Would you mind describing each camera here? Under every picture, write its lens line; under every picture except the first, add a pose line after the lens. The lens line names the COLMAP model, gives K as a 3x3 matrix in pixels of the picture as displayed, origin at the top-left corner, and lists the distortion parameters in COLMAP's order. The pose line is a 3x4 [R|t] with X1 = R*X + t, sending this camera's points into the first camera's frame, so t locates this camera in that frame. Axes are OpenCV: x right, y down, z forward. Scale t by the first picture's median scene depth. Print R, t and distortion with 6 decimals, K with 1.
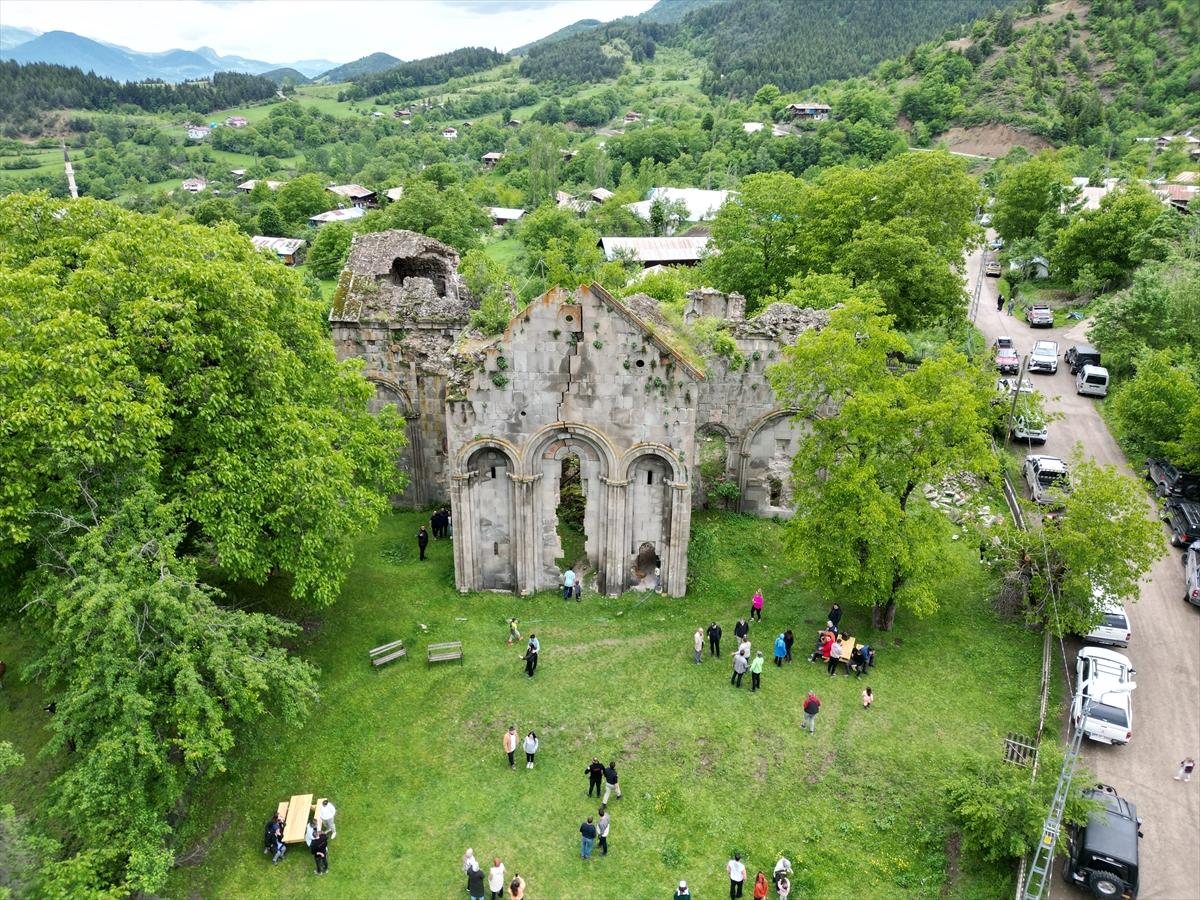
lens RADIAL K [[829.8, 0, 600.1], [0, 829.8, 458.7], [0, 0, 1]] dist [0.083241, -0.080973]
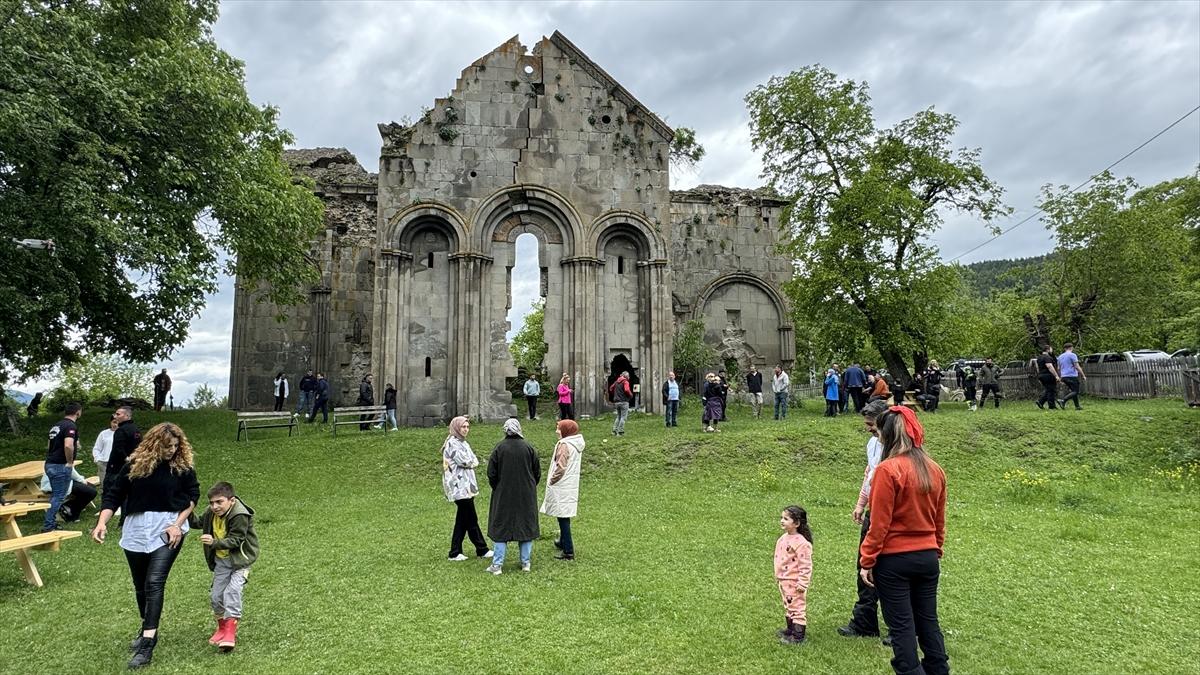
lens RADIAL K [[664.6, 0, 598.6], [0, 664.6, 337.8], [0, 0, 1]] dist [-0.023822, 0.001611]
pose [[0.977958, 0.002347, 0.208787, -0.107724], [0.102091, 0.866886, -0.487941, 0.432048], [-0.182140, 0.498501, 0.847538, 0.479507]]
